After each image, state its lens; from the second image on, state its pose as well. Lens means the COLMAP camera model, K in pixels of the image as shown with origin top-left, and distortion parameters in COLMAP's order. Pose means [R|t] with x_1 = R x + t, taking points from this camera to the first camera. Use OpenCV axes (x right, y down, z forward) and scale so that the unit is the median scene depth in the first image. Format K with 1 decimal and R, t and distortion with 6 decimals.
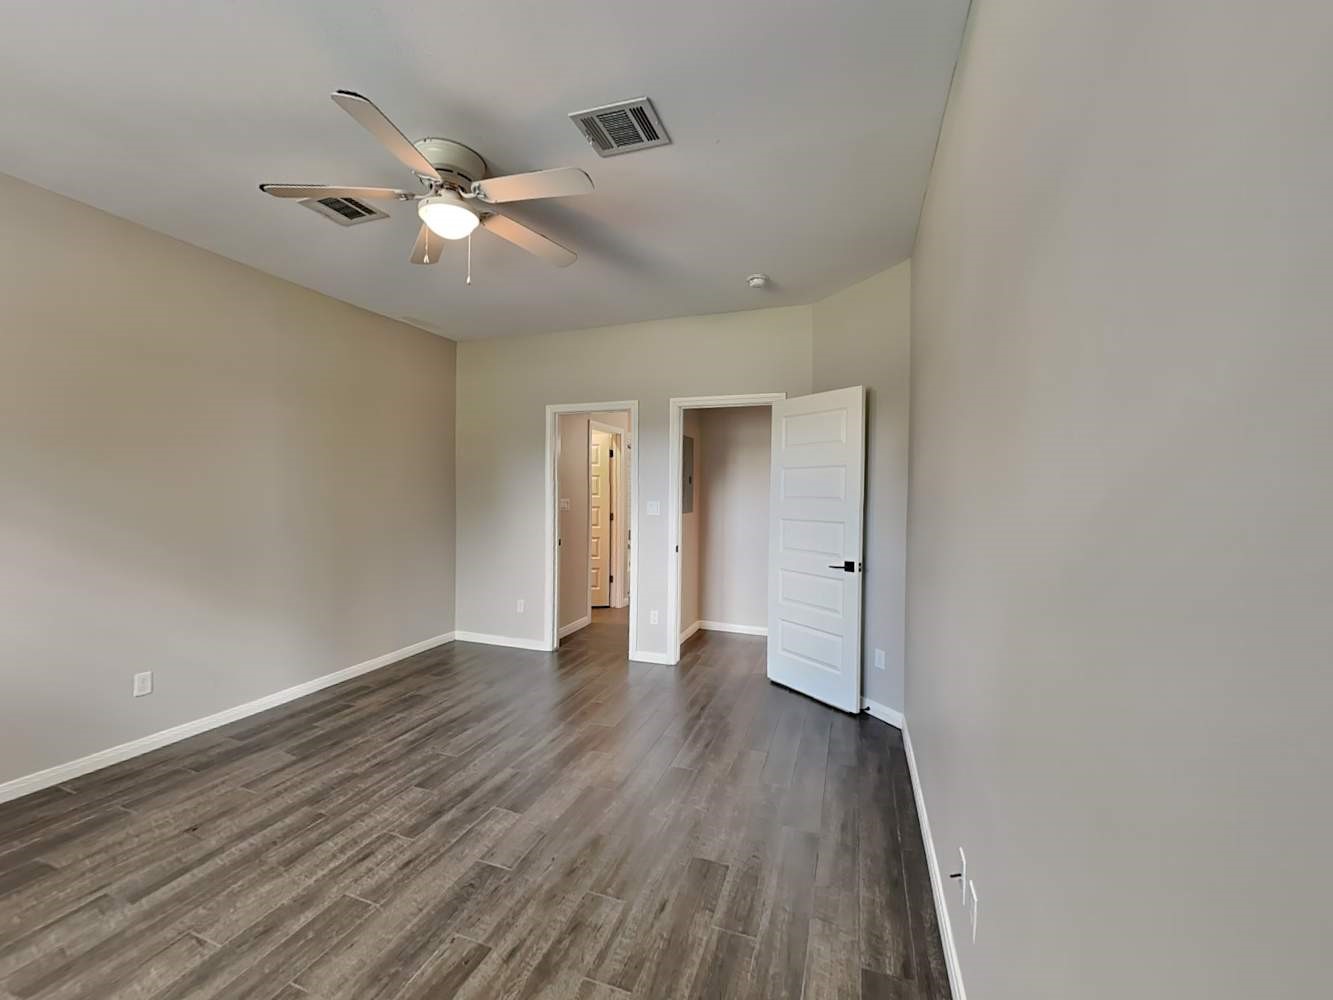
lens RADIAL K [[534.2, 0, 665.6], [0, 534.2, 482.8], [0, 0, 1]] dist [0.000141, 0.000025]
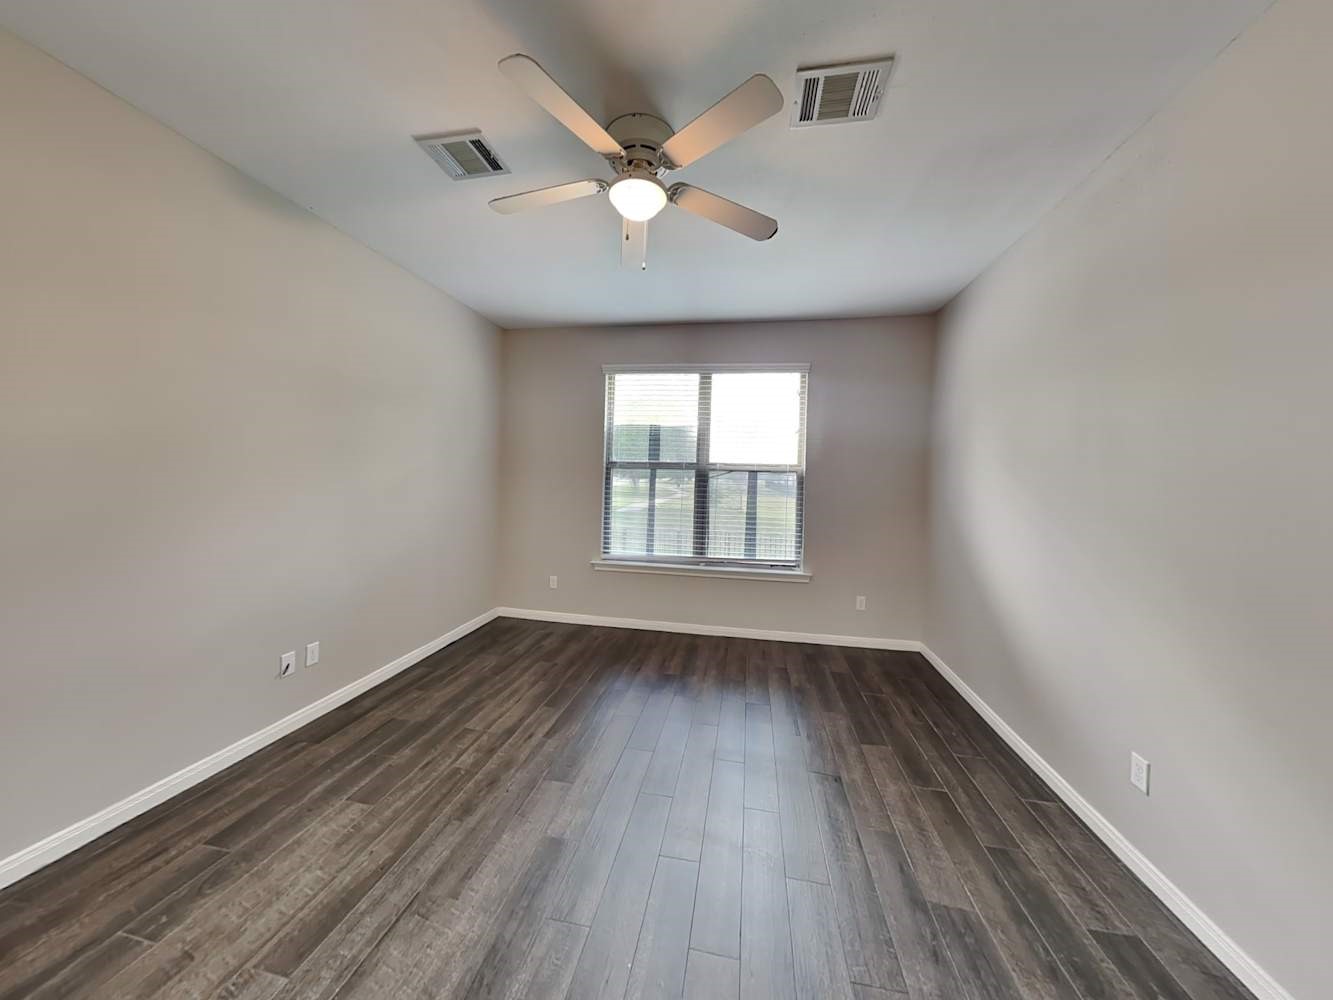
lens RADIAL K [[534.2, 0, 665.6], [0, 534.2, 482.8], [0, 0, 1]] dist [0.000141, 0.000025]
pose [[-0.994445, -0.034098, -0.099578, -0.453279], [-0.032077, 0.999247, -0.021823, 0.068825], [0.100247, -0.018508, -0.994790, 2.411916]]
